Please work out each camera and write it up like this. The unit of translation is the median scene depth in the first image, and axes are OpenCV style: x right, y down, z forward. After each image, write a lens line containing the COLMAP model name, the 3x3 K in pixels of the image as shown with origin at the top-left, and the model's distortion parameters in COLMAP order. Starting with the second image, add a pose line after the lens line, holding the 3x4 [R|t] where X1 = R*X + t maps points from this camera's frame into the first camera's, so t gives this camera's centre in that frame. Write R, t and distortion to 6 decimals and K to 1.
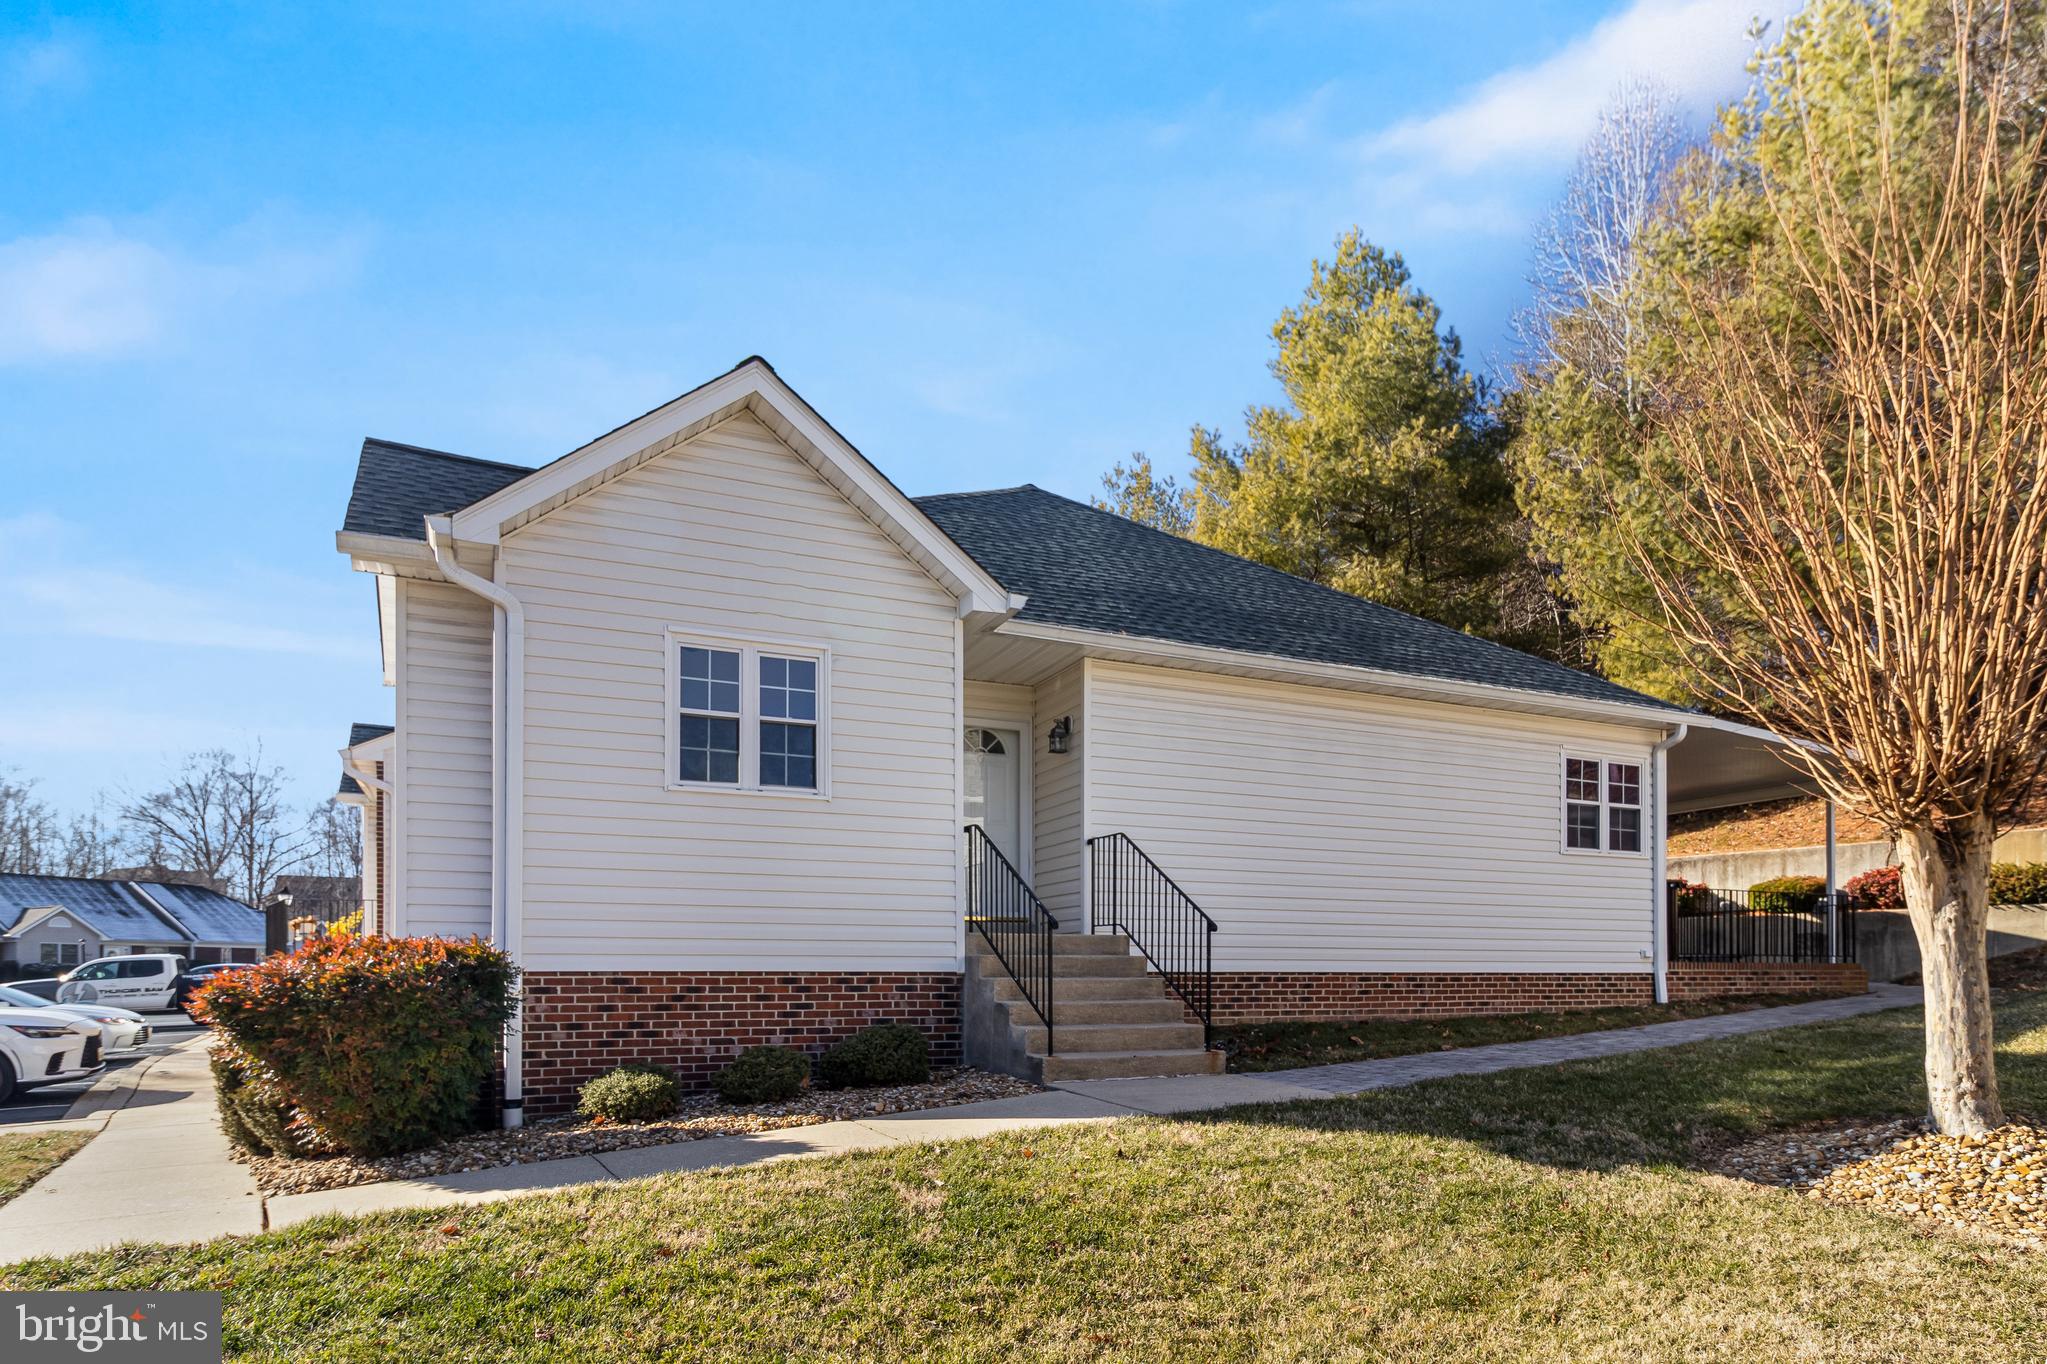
lens RADIAL K [[1052.4, 0, 1023.6], [0, 1052.4, 655.2], [0, 0, 1]] dist [-0.002312, 0.000429]
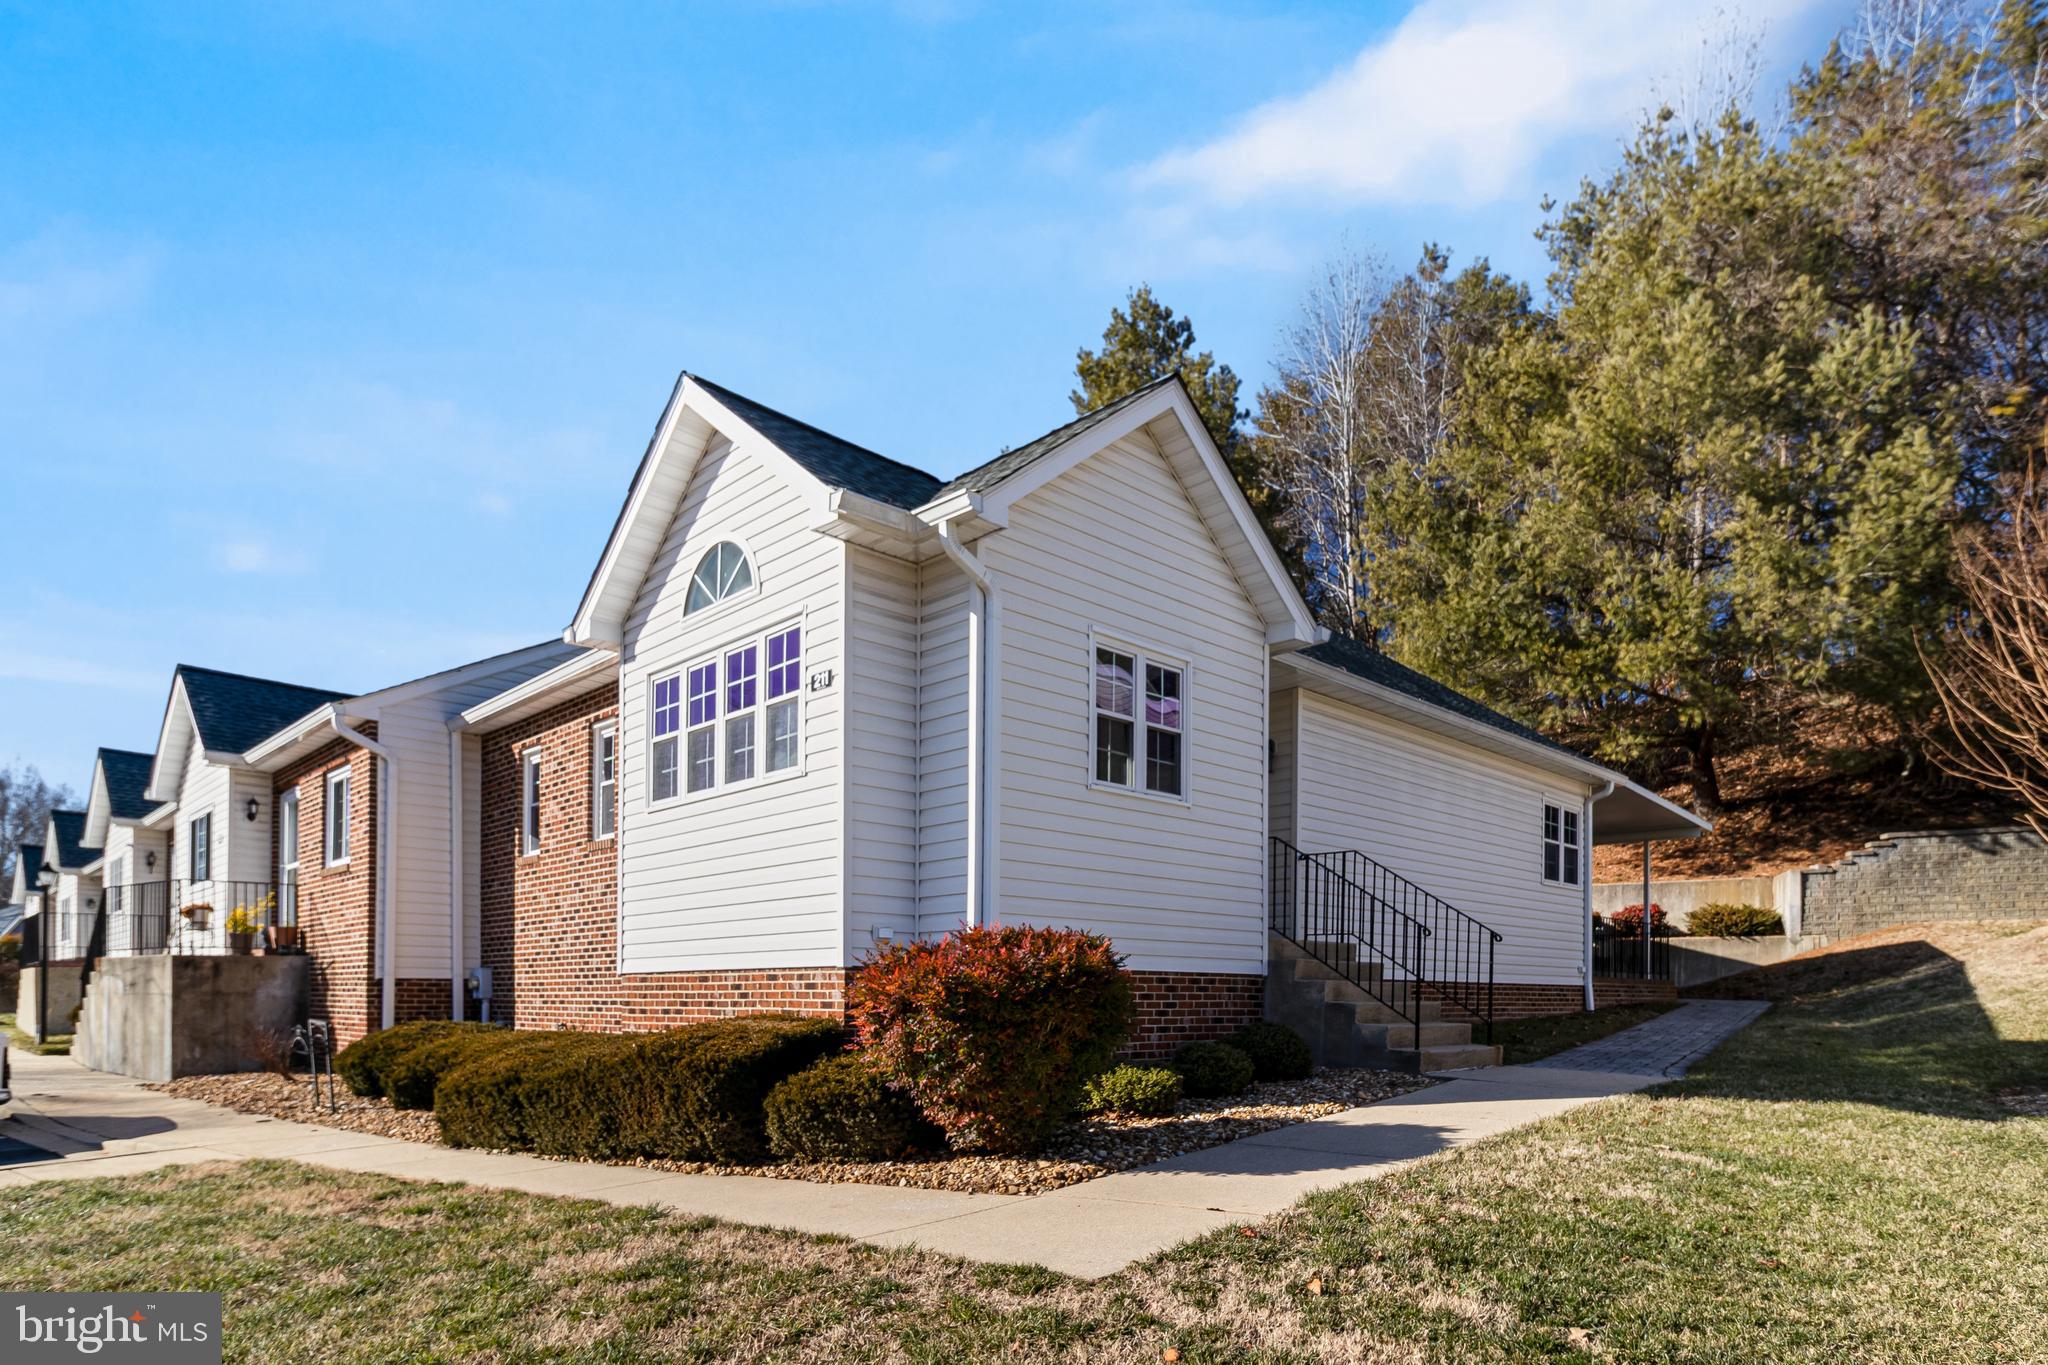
lens RADIAL K [[1069.1, 0, 1028.3], [0, 1069.1, 655.8], [0, 0, 1]] dist [0.002516, -0.001103]
pose [[0.946218, 0.103662, 0.306473, -0.667904], [-0.101264, 0.994576, -0.023759, 0.029500], [-0.307273, -0.008554, 0.951583, 0.042638]]
